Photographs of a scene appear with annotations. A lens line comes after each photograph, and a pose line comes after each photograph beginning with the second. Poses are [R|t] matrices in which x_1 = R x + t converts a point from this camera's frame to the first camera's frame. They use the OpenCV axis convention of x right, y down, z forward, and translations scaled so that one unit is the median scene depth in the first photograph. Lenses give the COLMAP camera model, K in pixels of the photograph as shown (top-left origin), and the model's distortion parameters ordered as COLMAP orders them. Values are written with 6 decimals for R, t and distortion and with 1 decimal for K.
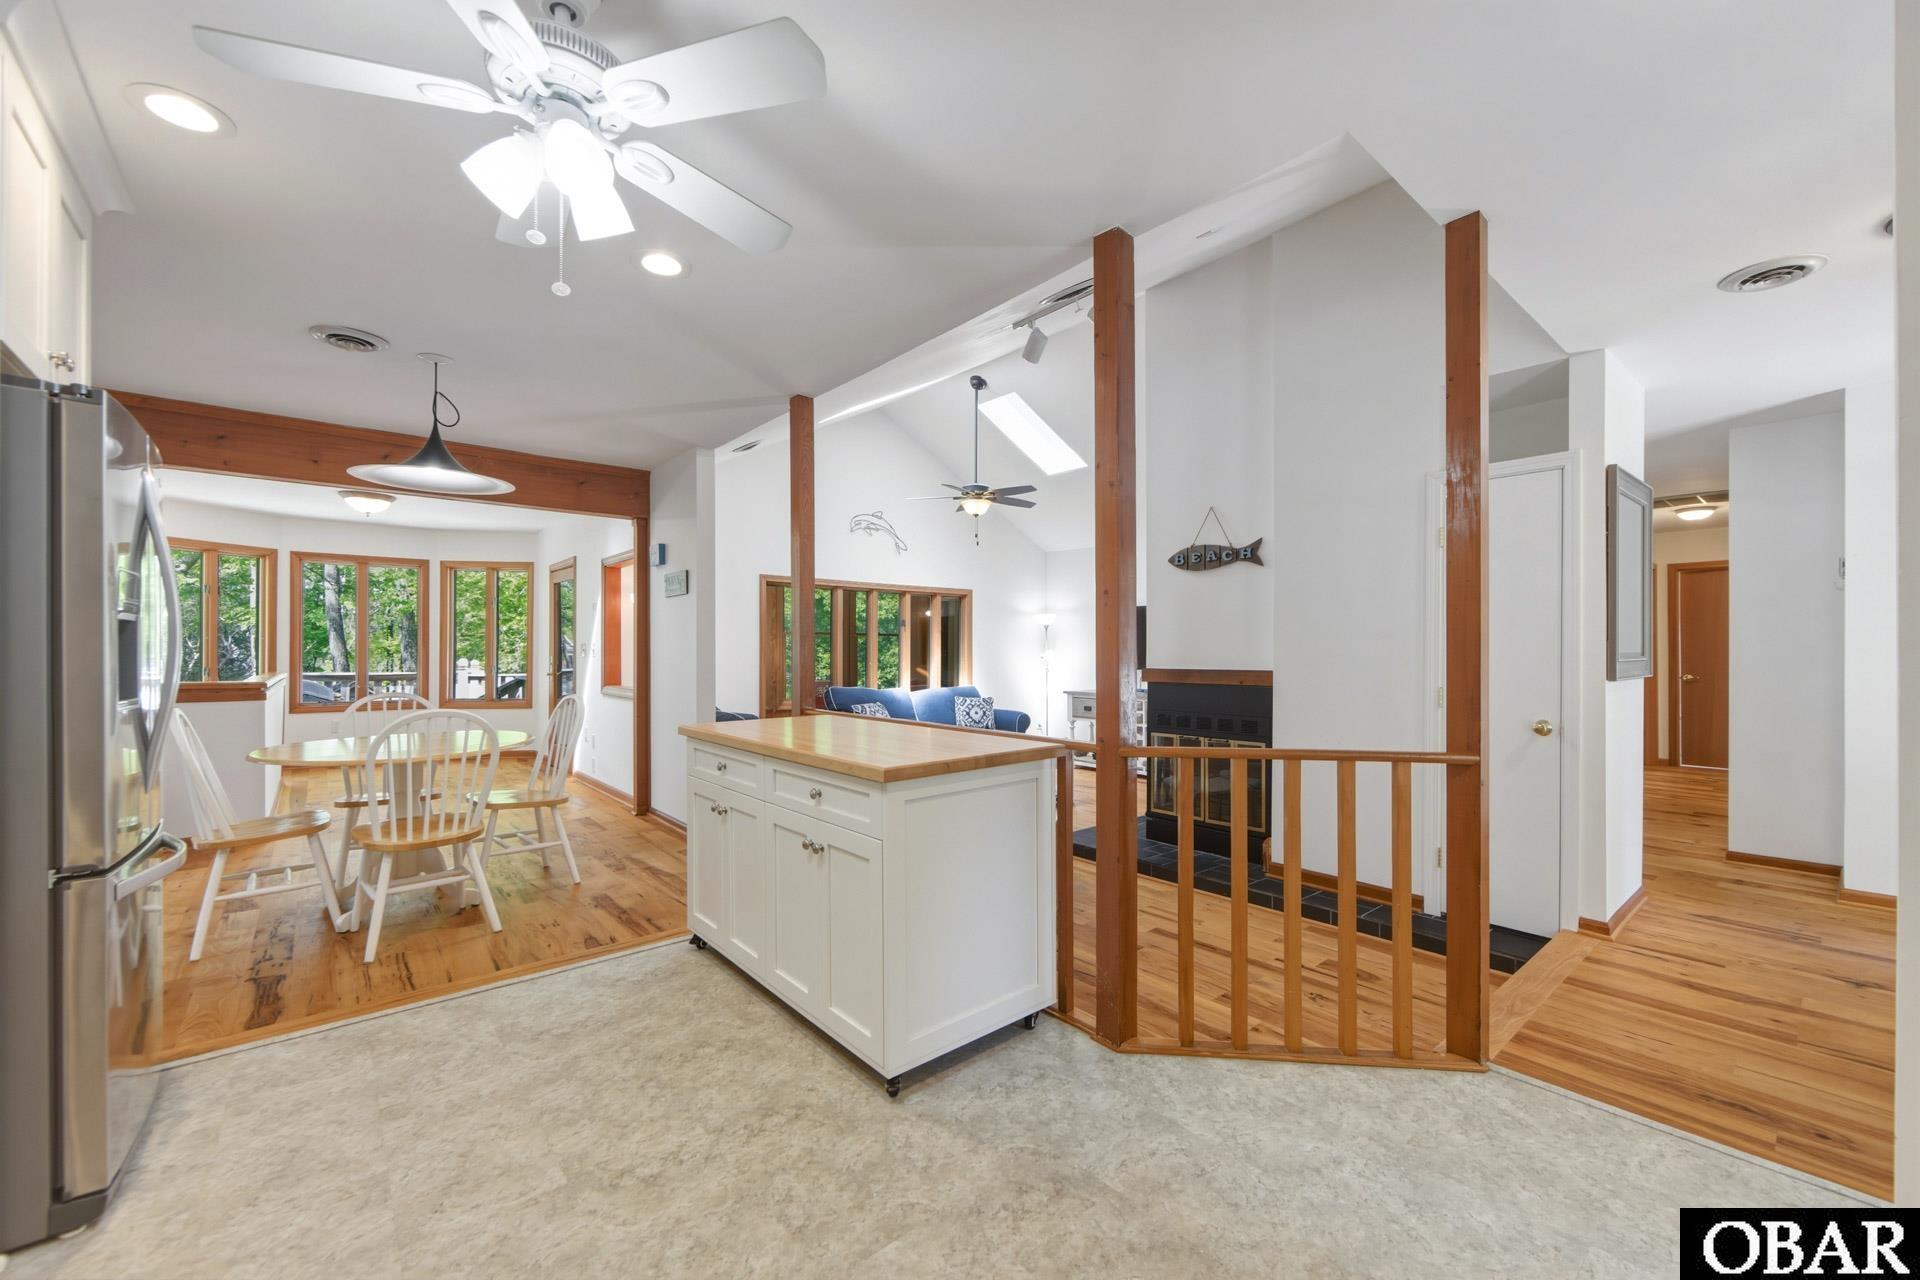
lens RADIAL K [[753.3, 0, 966.3], [0, 753.3, 644.7], [0, 0, 1]] dist [-0.002447, -0.000406]
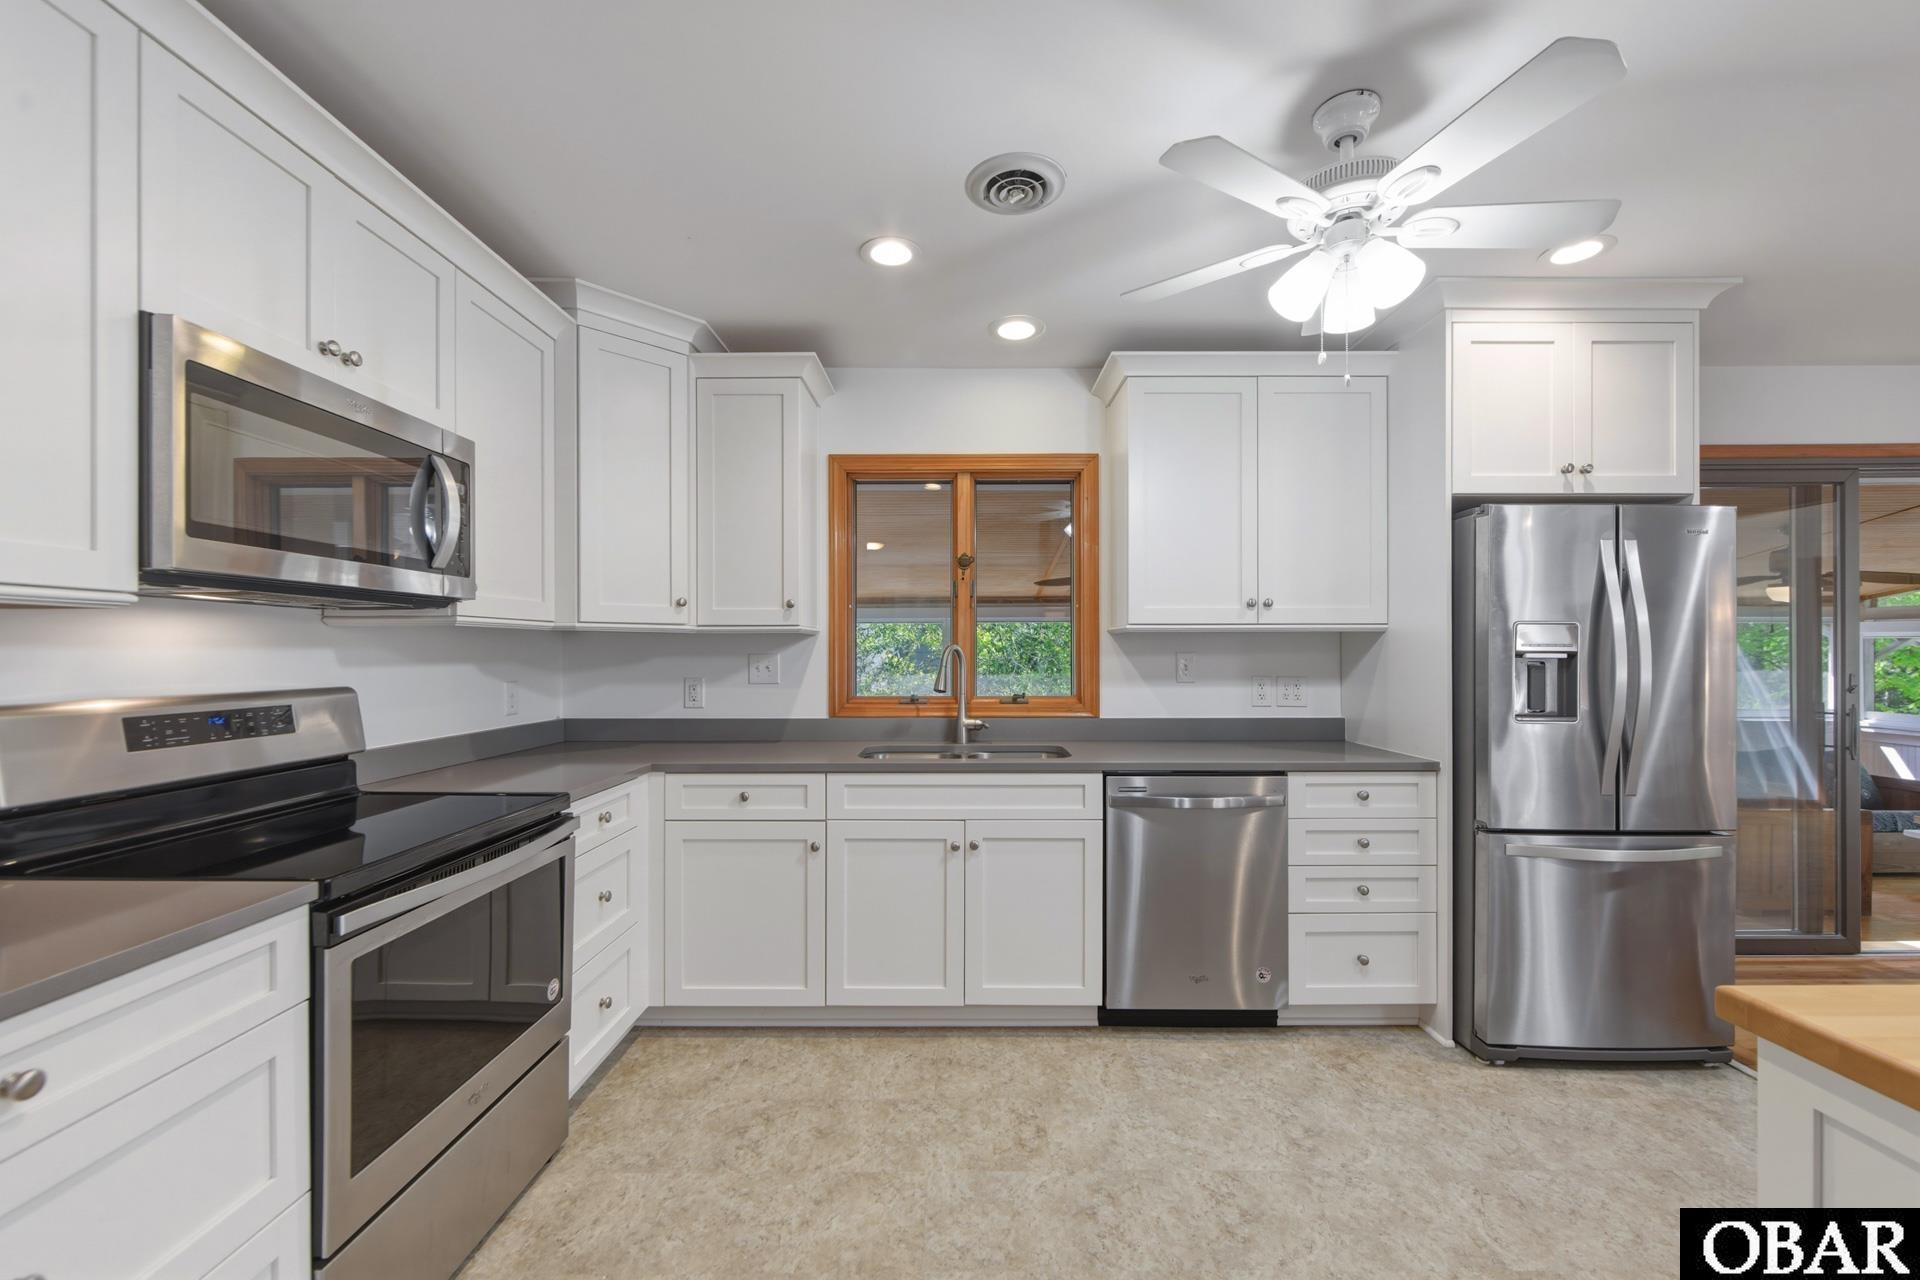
lens RADIAL K [[753.3, 0, 938.8], [0, 753.3, 648.6], [0, 0, 1]] dist [-0.002447, -0.000406]
pose [[-0.655701, -0.001133, -0.755020, 0.440544], [0.005549, 0.999965, -0.006320, -0.032852], [0.755000, -0.008334, -0.655671, 0.752246]]
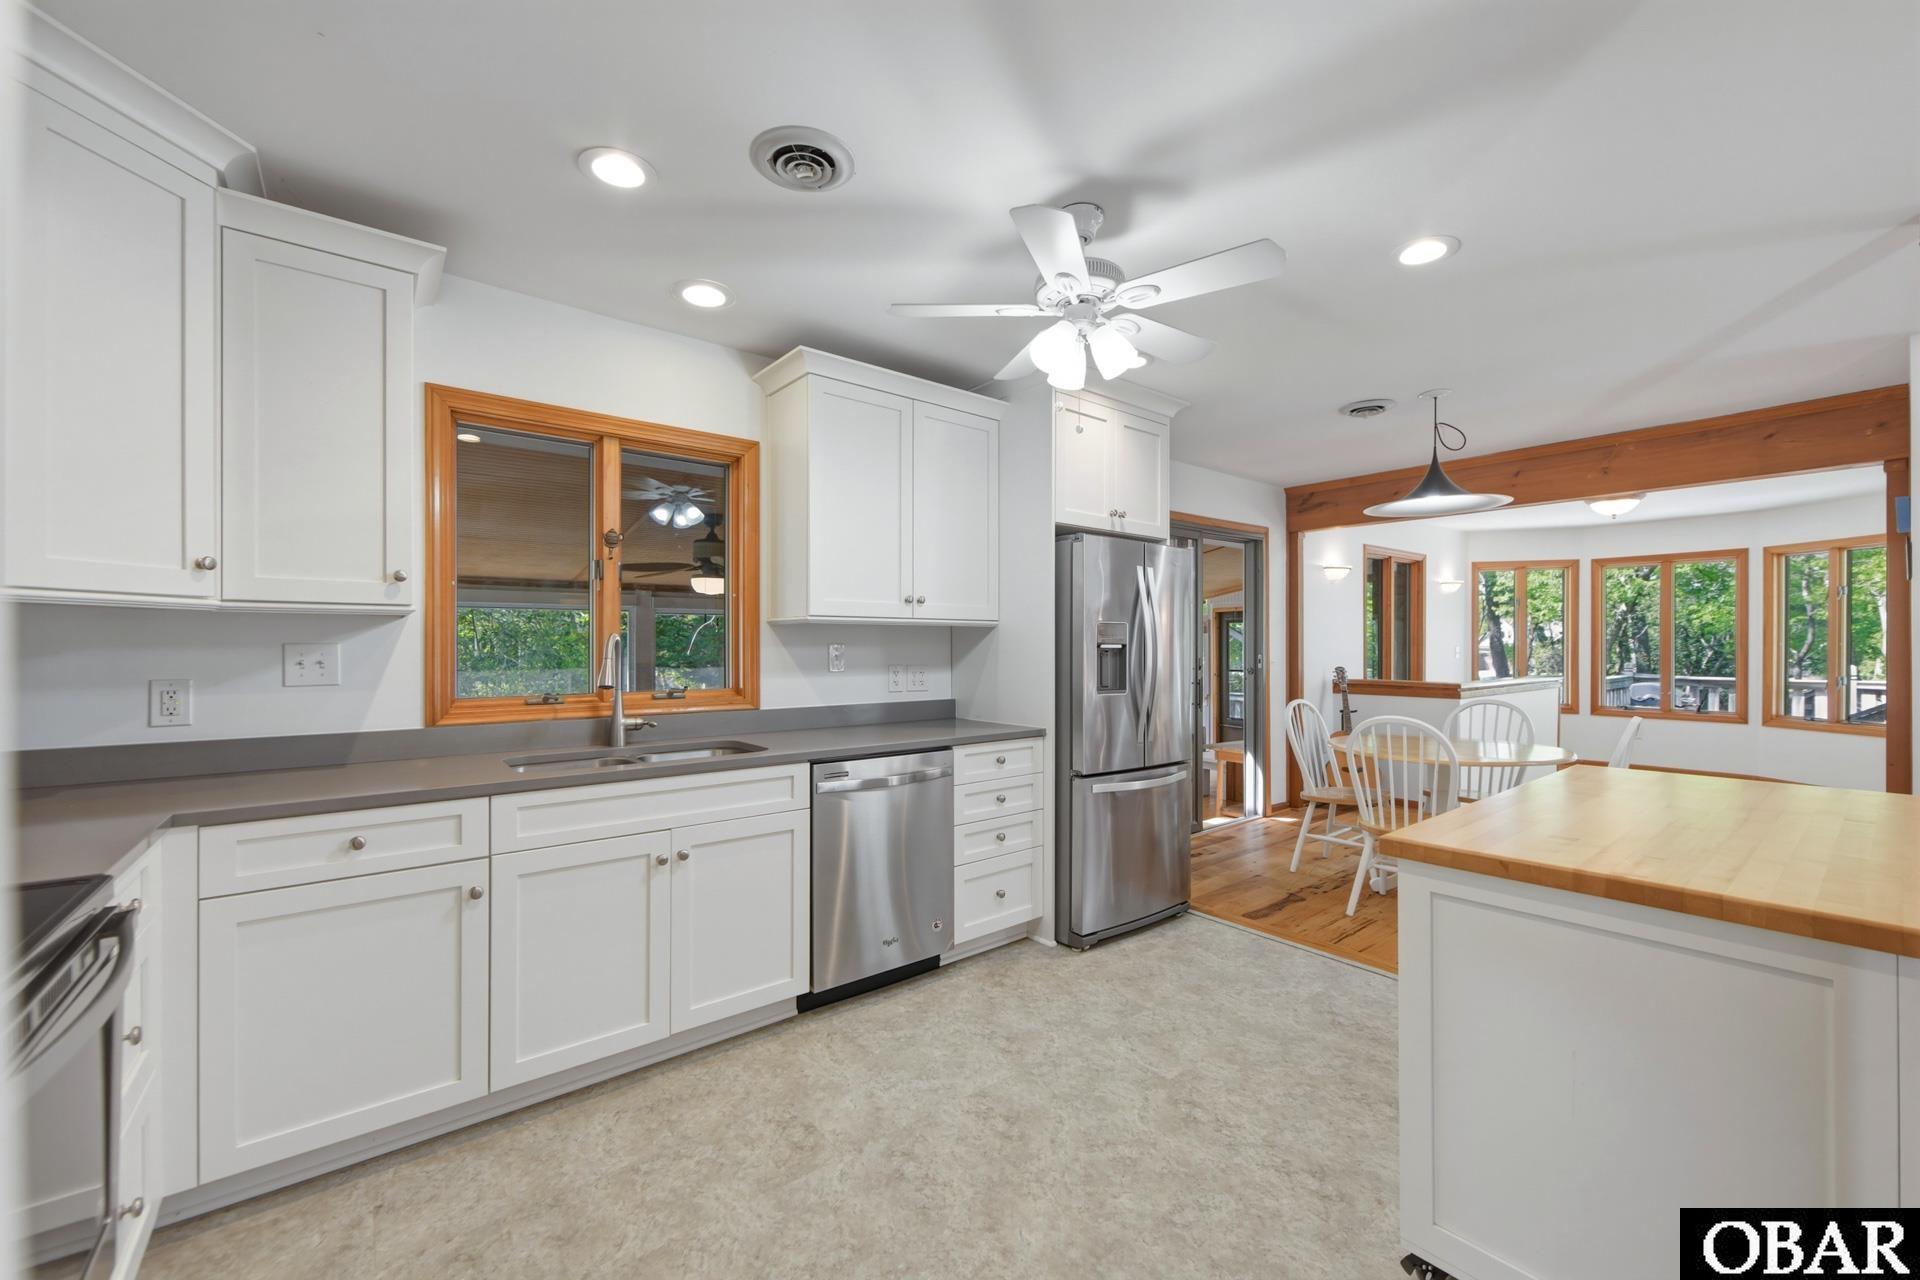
lens RADIAL K [[753.3, 0, 954.7], [0, 753.3, 643.2], [0, 0, 1]] dist [-0.002447, -0.000406]
pose [[-0.034083, -0.000659, -0.999419, 0.554958], [0.002679, 0.999996, -0.000751, -0.031139], [0.999415, -0.002703, -0.034082, 0.470930]]
